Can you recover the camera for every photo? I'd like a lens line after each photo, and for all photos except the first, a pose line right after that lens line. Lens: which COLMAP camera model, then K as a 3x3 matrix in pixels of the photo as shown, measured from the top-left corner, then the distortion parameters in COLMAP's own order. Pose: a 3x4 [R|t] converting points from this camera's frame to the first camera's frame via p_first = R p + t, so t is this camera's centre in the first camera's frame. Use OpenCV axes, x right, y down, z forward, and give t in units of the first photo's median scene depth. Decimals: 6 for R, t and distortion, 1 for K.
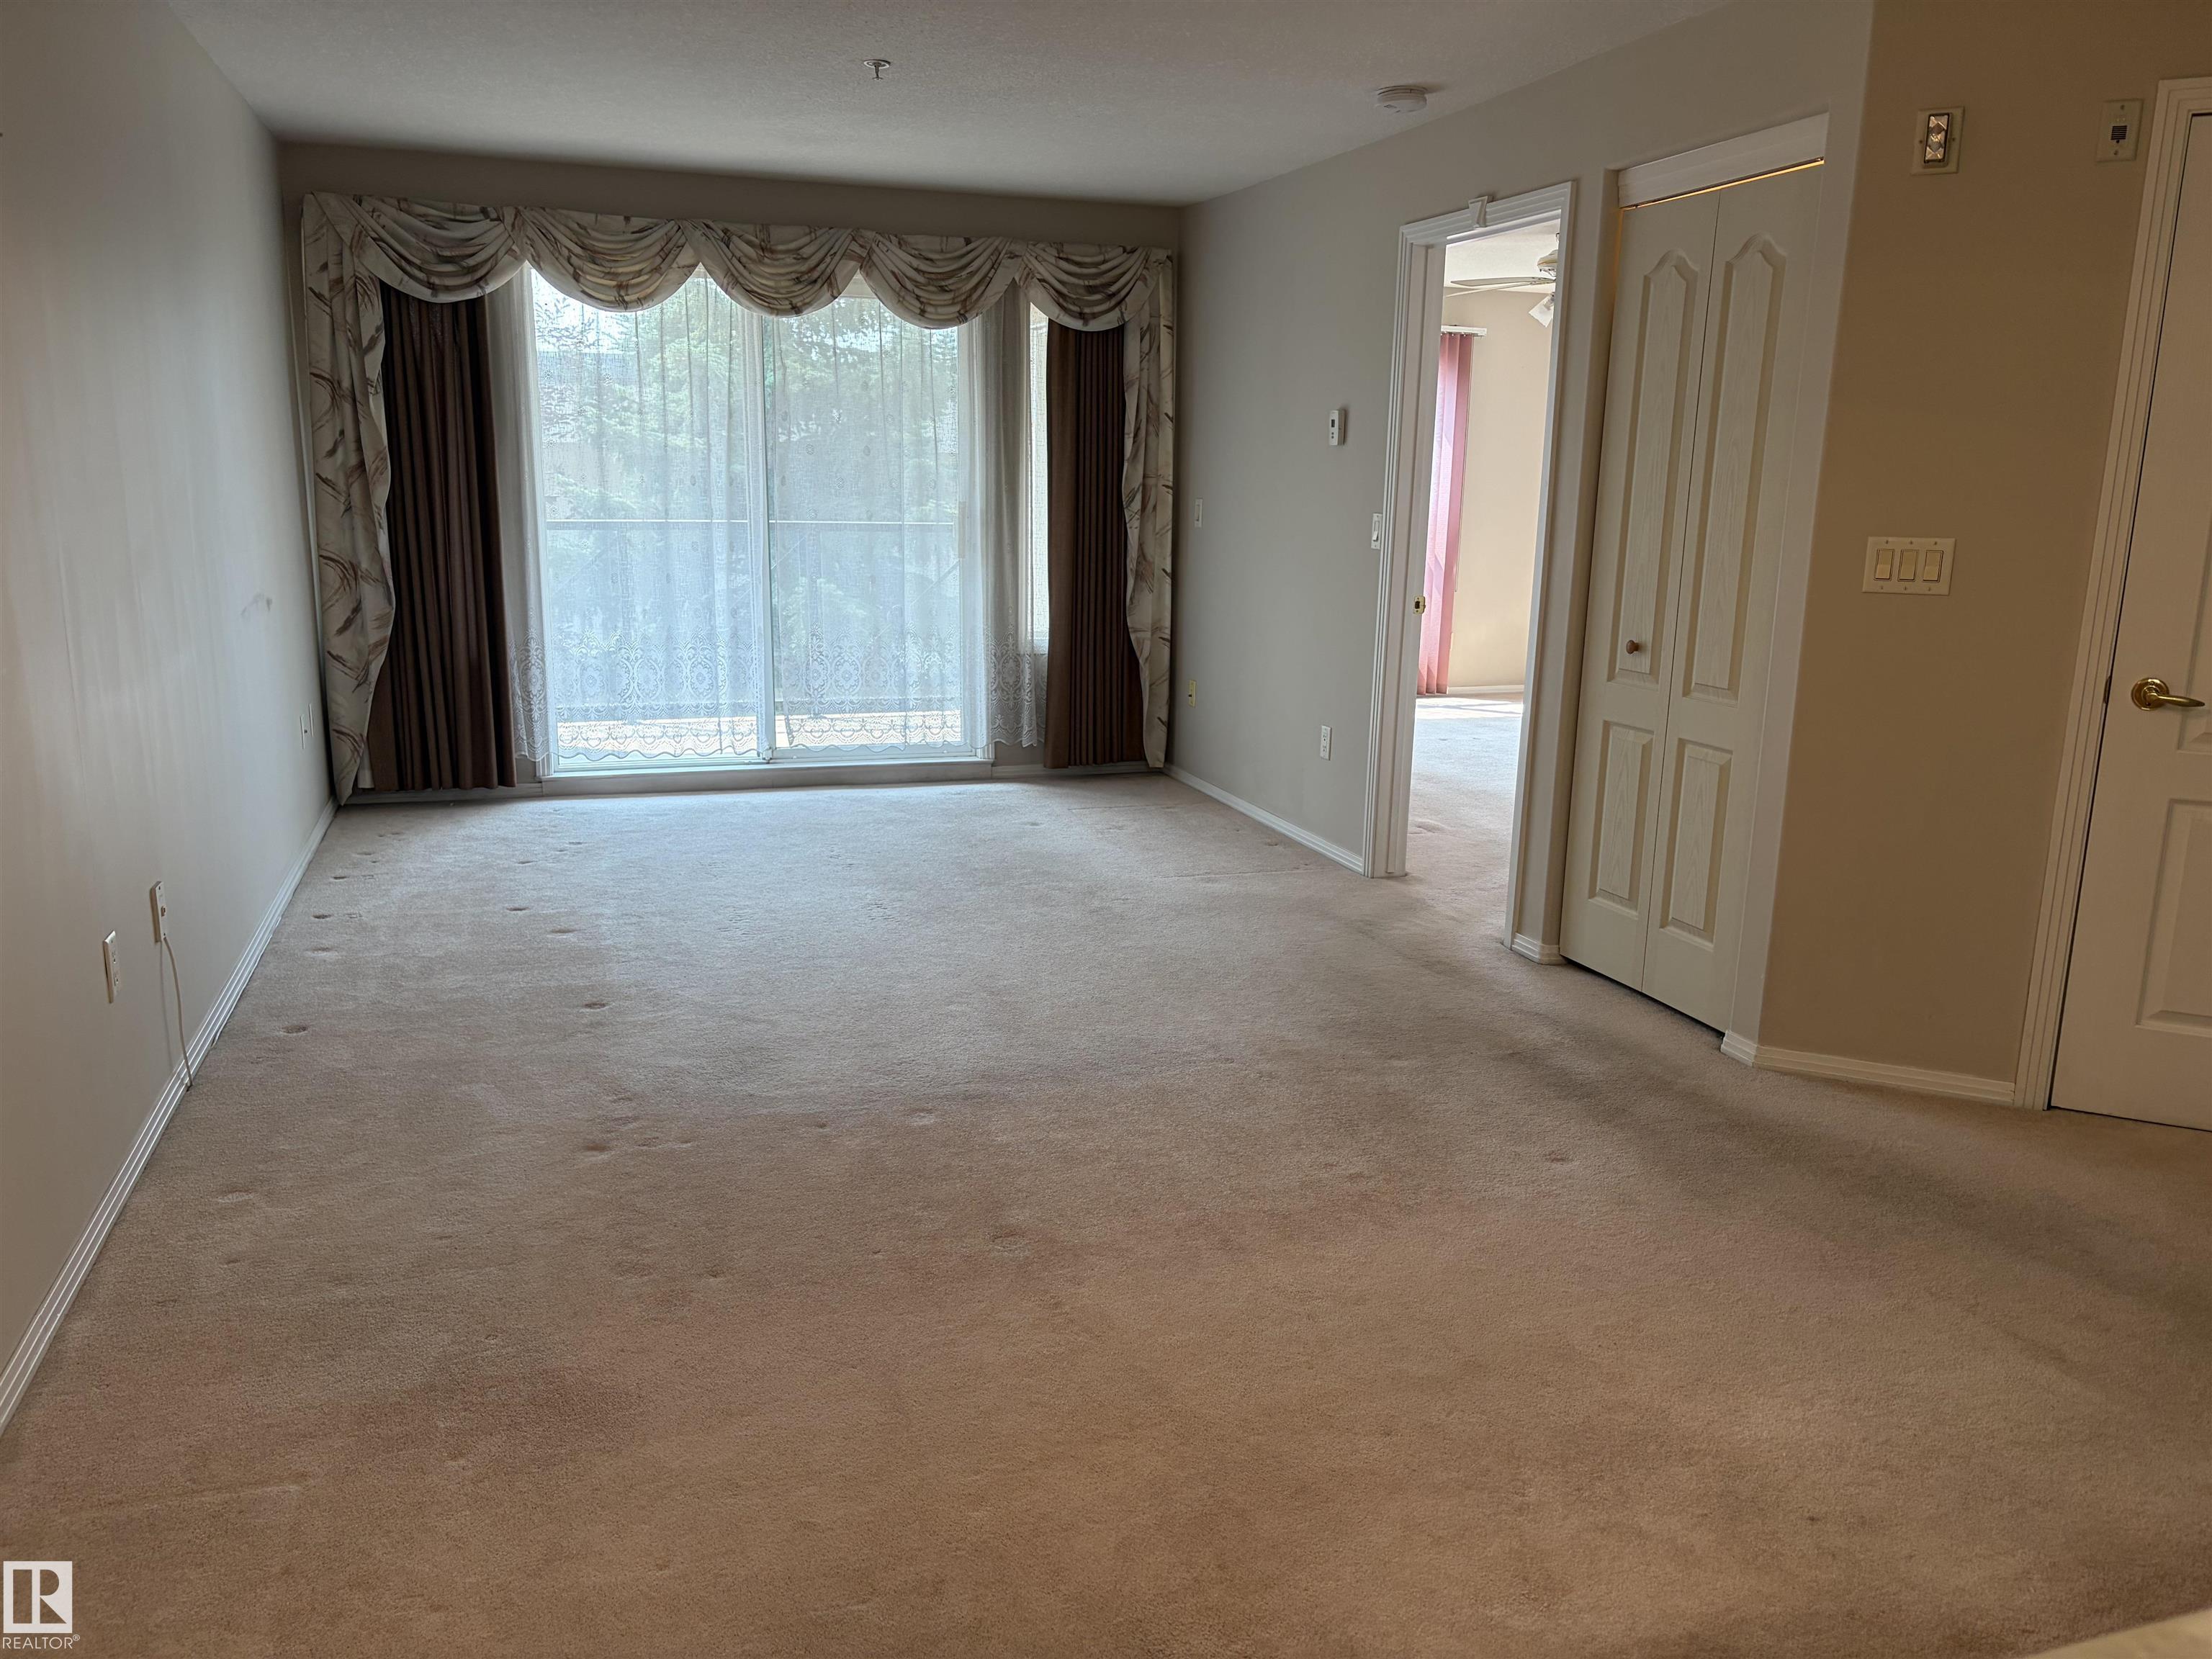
lens RADIAL K [[1670.4, 0, 1106.0], [0, 1670.4, 829.5], [0, 0, 1]] dist [-0.007003, 0.131251]
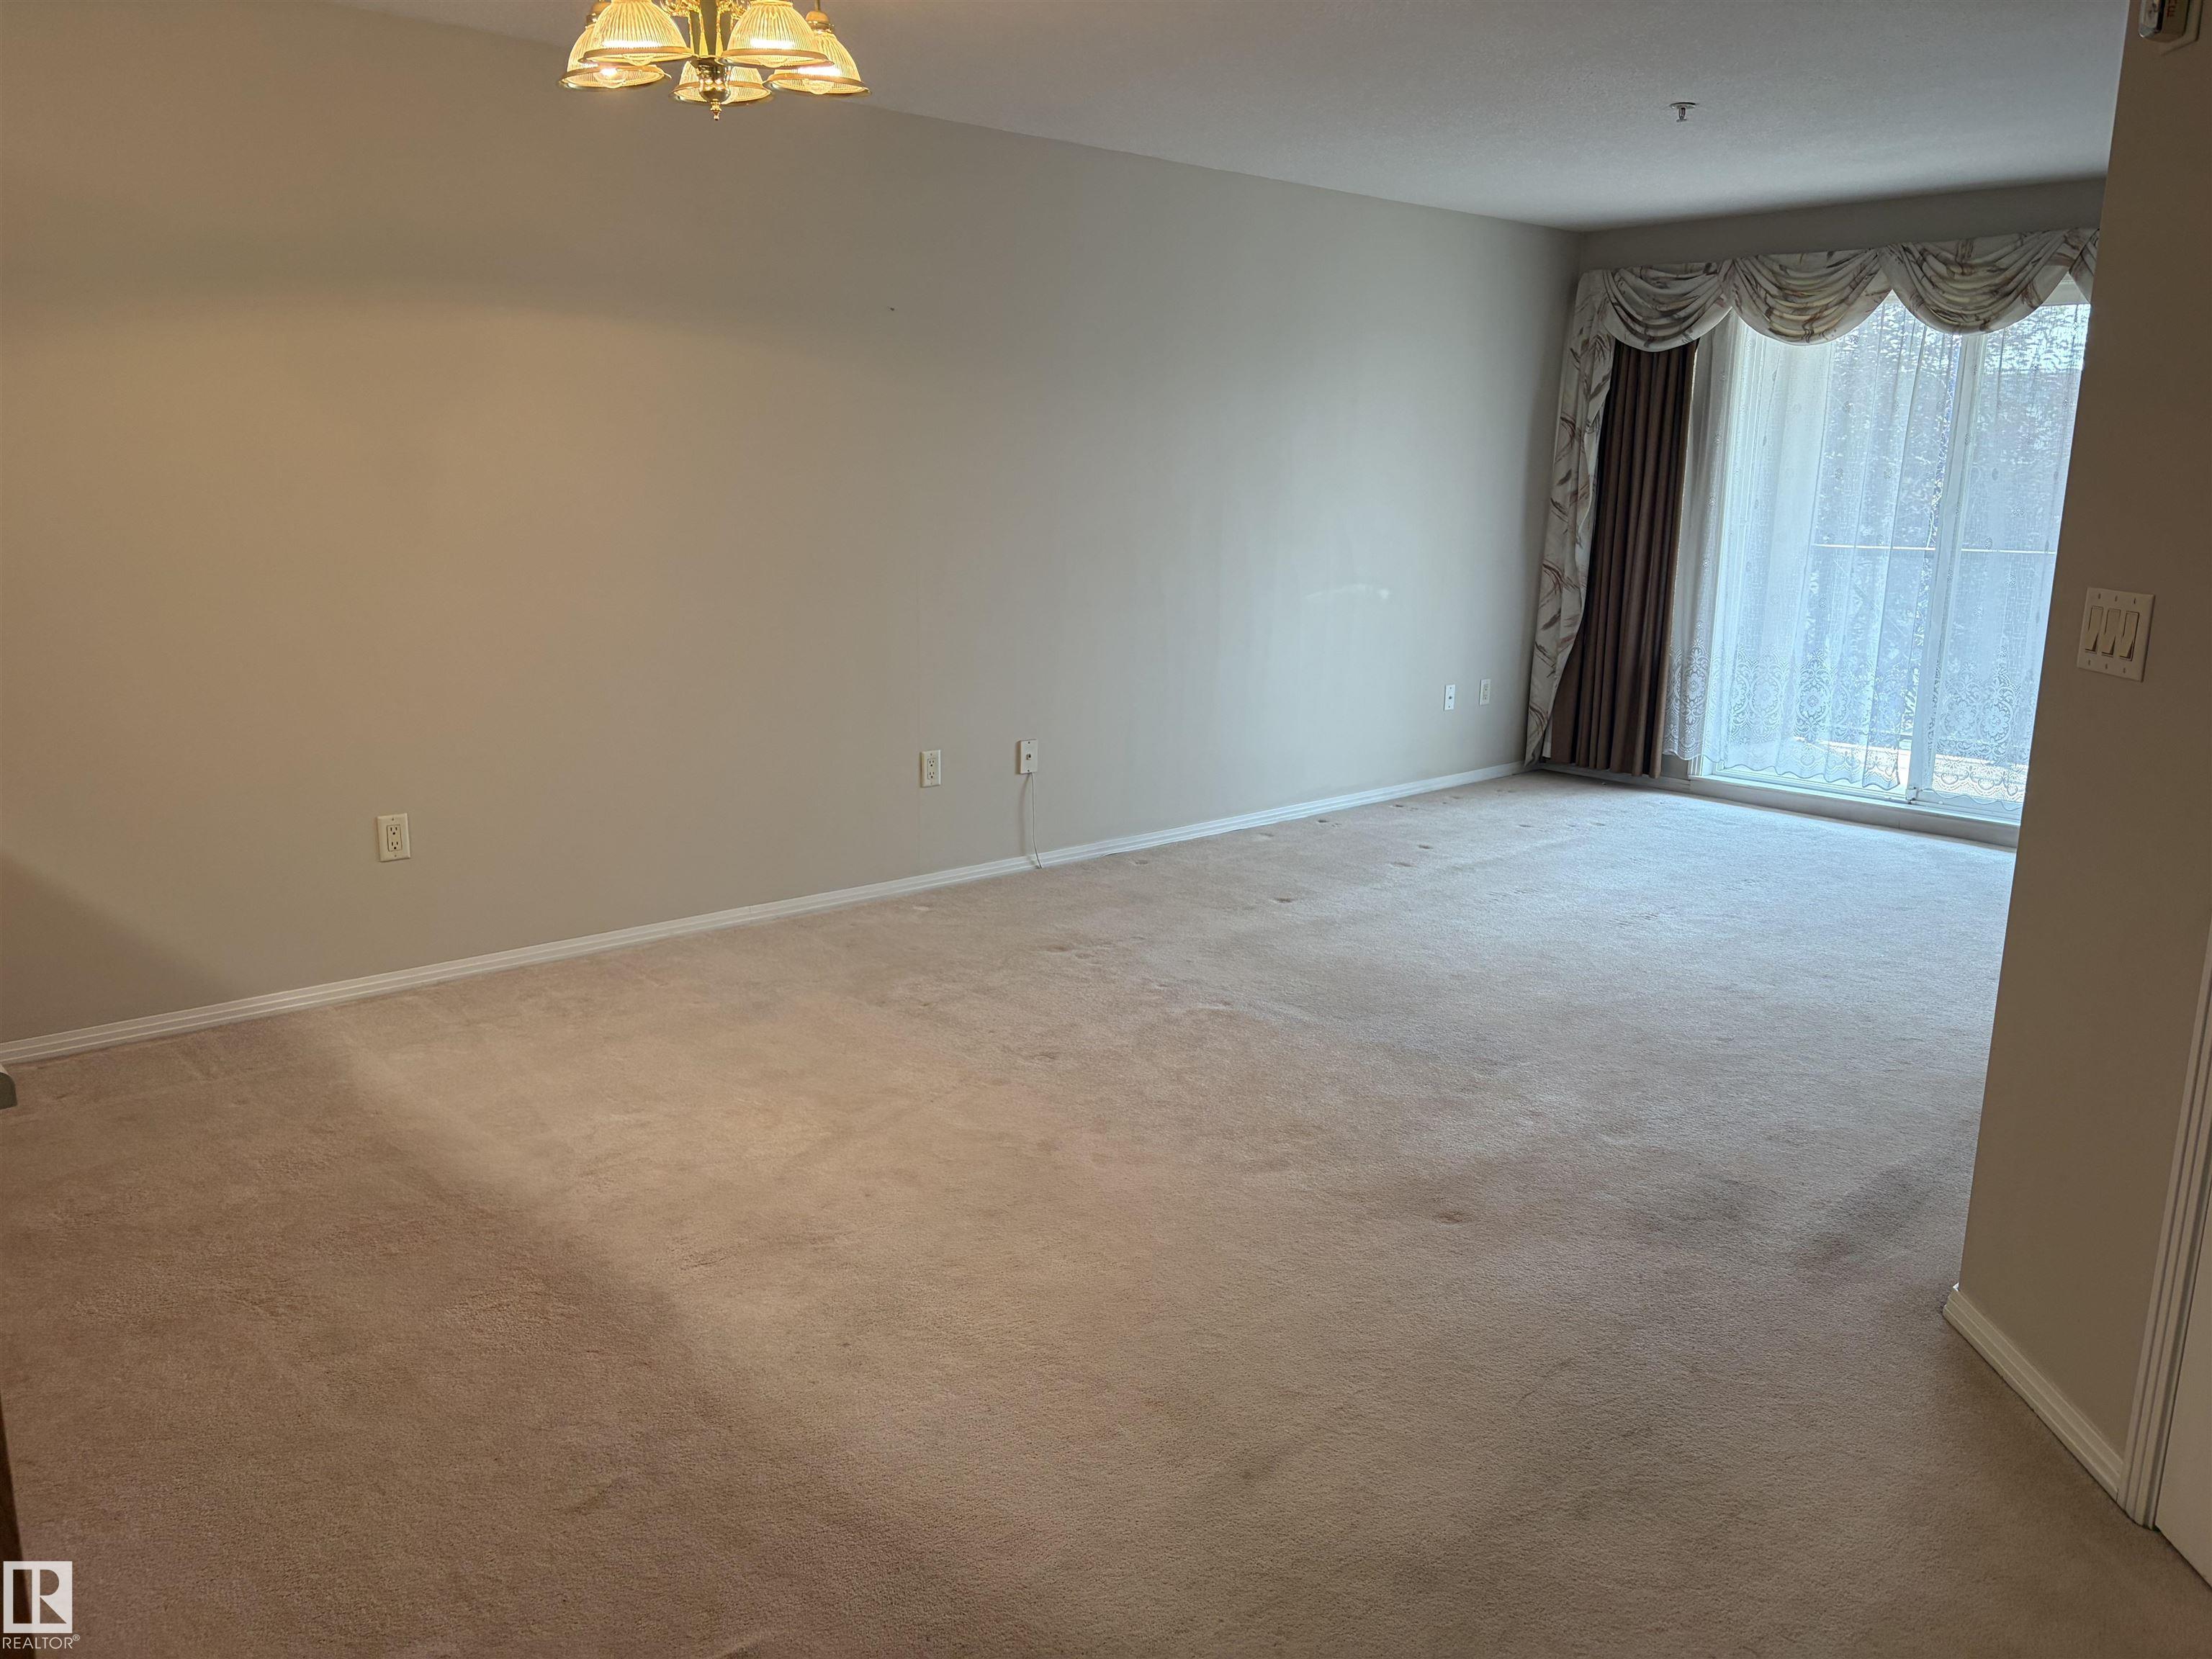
lens RADIAL K [[1656.8, 0, 1106.0], [0, 1656.8, 829.5], [0, 0, 1]] dist [0.016254, -0.007280]
pose [[0.417438, 0.185020, -0.889670, 0.509750], [-0.202149, 0.973427, 0.107589, -0.038977], [0.885935, 0.134934, 0.443747, 0.198150]]
